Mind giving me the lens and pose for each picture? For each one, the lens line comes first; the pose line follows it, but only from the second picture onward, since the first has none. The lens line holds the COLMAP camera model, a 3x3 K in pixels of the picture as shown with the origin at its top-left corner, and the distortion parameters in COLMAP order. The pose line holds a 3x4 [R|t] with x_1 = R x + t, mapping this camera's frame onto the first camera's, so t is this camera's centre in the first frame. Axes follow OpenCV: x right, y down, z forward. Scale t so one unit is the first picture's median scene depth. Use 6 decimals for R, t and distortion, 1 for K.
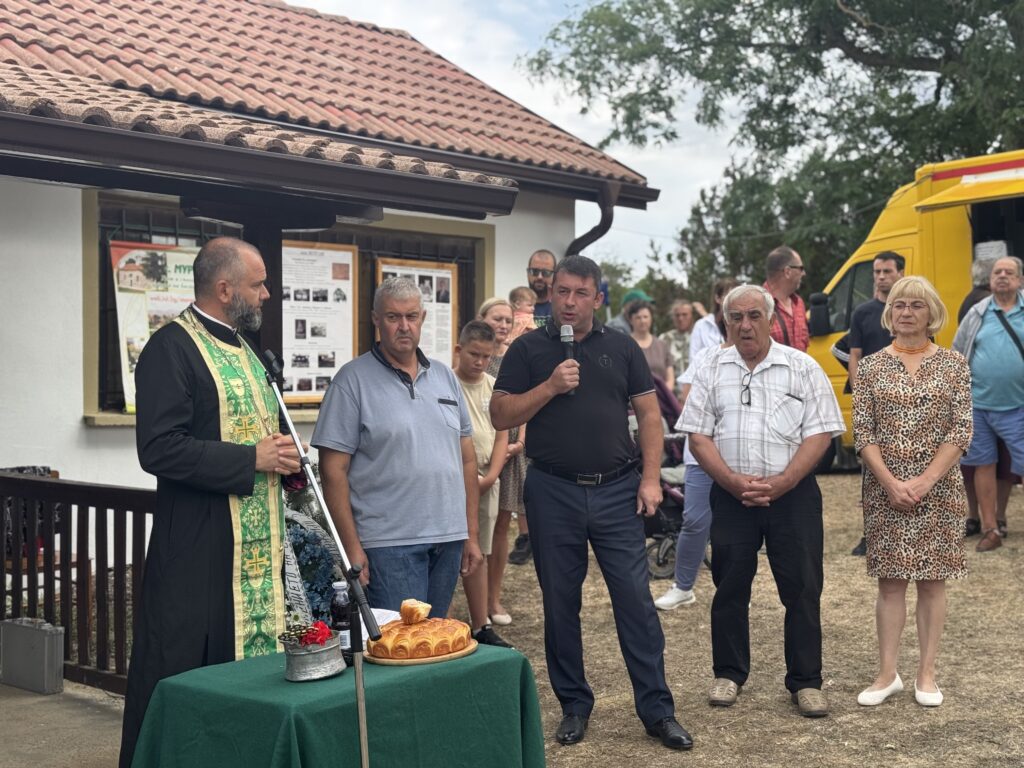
lens RADIAL K [[1473.8, 0, 515.5], [0, 1473.8, 387.8], [0, 0, 1]] dist [0.211171, 0.000000]
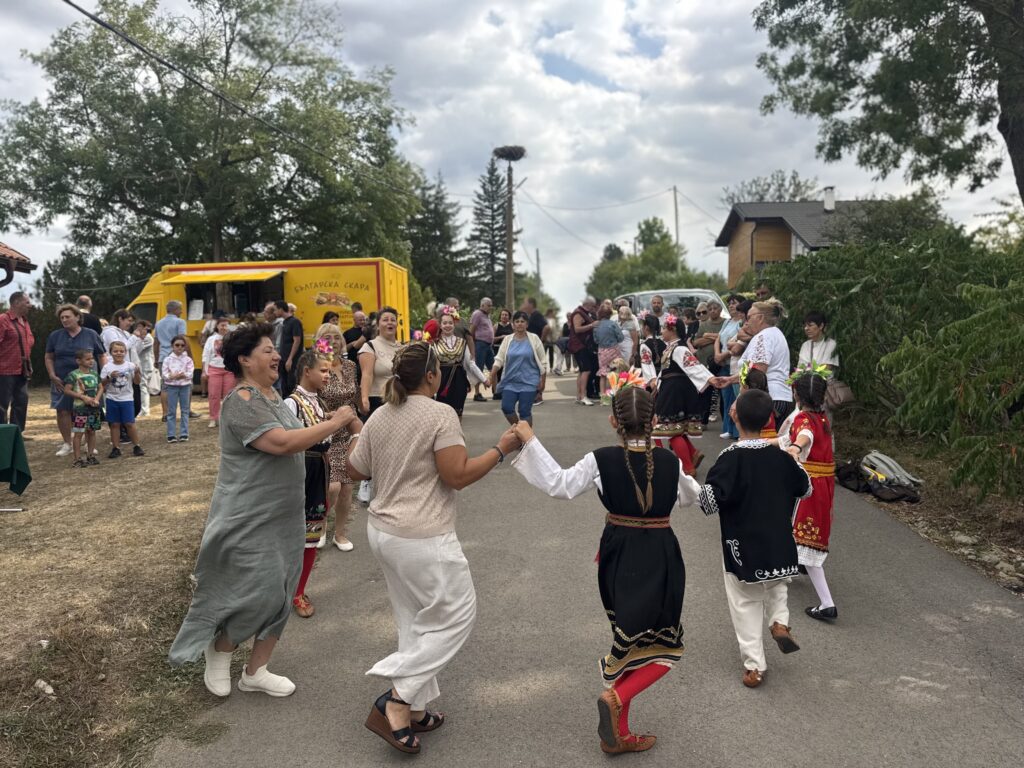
lens RADIAL K [[755.4, 0, 533.1], [0, 755.4, 405.5], [0, 0, 1]] dist [0.020211, 0.002274]
pose [[0.759189, -0.025694, 0.650363, -0.056813], [-0.003164, 0.999063, 0.043164, 0.015544], [-0.650863, -0.034828, 0.758396, -0.229552]]
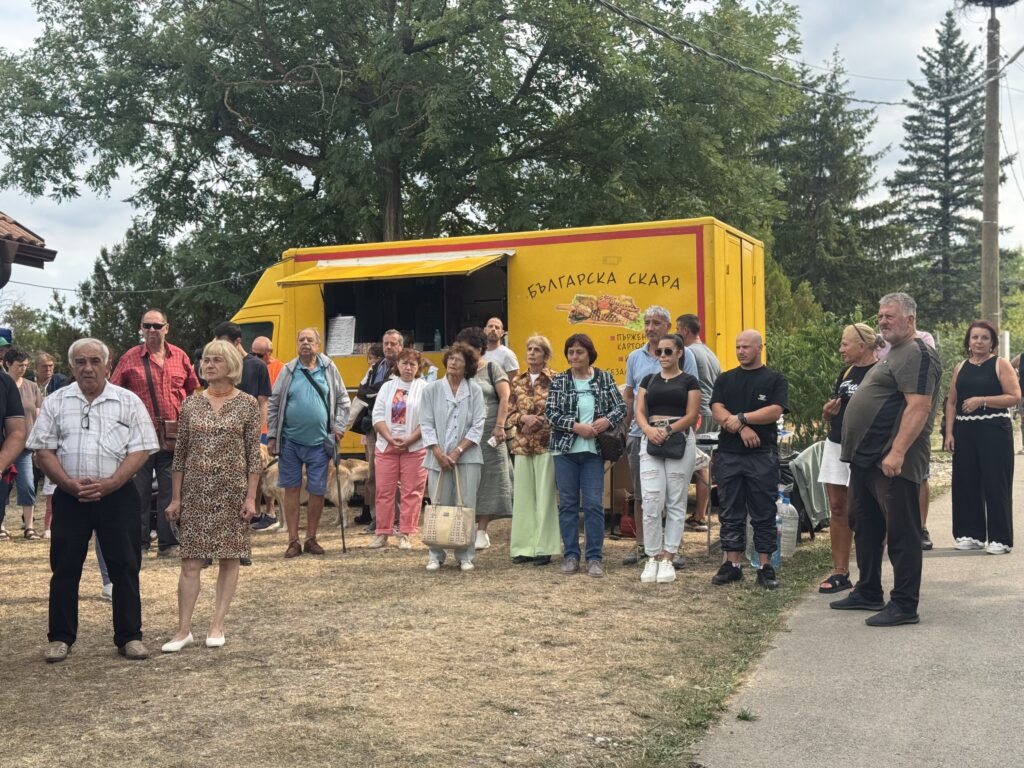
lens RADIAL K [[1473.8, 0, 519.2], [0, 1473.8, 380.8], [0, 0, 1]] dist [0.211171, 0.000000]
pose [[0.926592, 0.034407, 0.374492, 0.000436], [-0.019009, 0.998818, -0.044734, 0.006215], [-0.375588, 0.034332, 0.926150, -0.130612]]
